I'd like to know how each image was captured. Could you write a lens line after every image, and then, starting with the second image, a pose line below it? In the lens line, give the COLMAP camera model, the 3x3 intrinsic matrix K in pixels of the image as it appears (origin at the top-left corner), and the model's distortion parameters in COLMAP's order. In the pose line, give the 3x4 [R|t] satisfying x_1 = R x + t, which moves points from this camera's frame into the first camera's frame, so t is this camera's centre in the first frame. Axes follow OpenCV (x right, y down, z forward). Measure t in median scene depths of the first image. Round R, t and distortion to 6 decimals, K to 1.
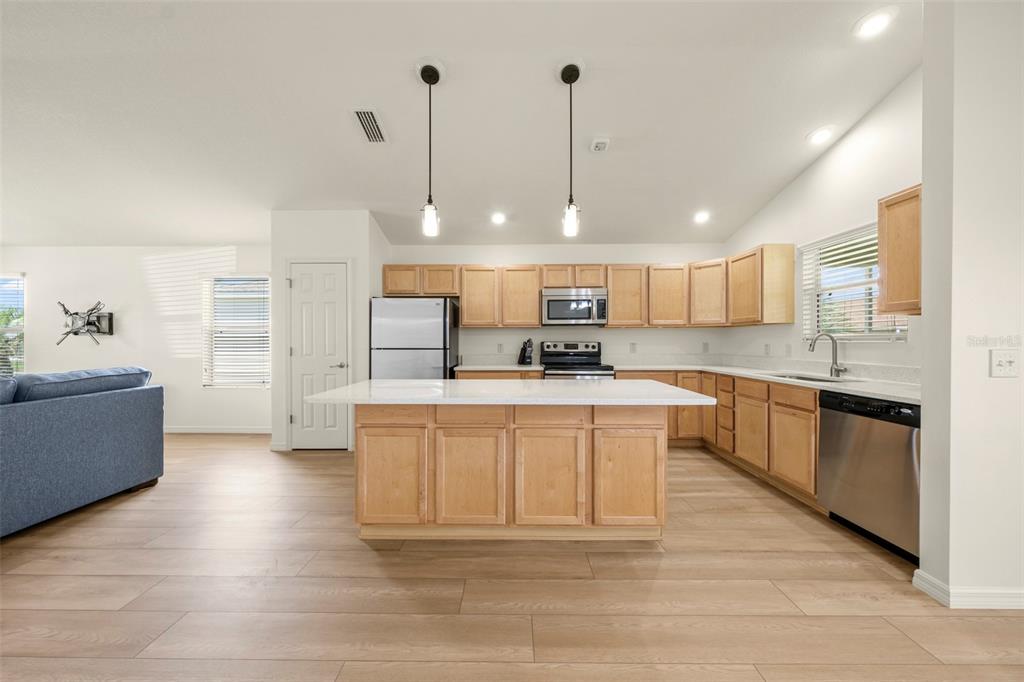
lens RADIAL K [[357.1, 0, 512.0], [0, 357.1, 341.0], [0, 0, 1]] dist [-0.000484, -0.000086]
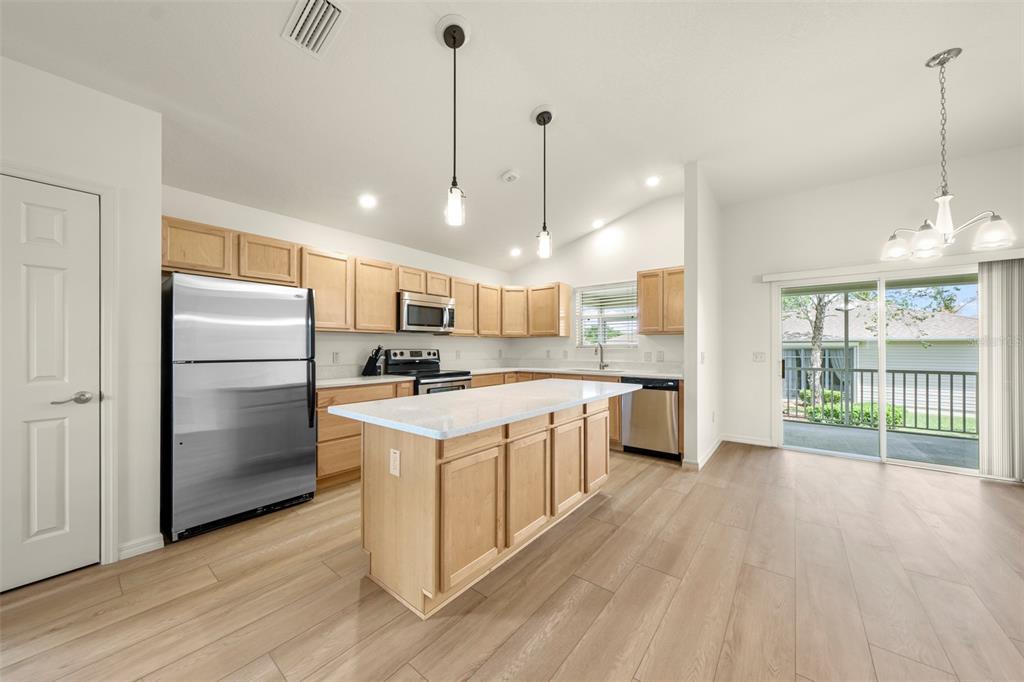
lens RADIAL K [[357.8, 0, 509.0], [0, 357.8, 345.1], [0, 0, 1]] dist [-0.000397, -0.000149]
pose [[0.619993, 0.006923, 0.784577, -0.497925], [0.001152, 0.999952, -0.009733, 0.000768], [-0.784607, 0.006939, 0.619955, 0.226997]]
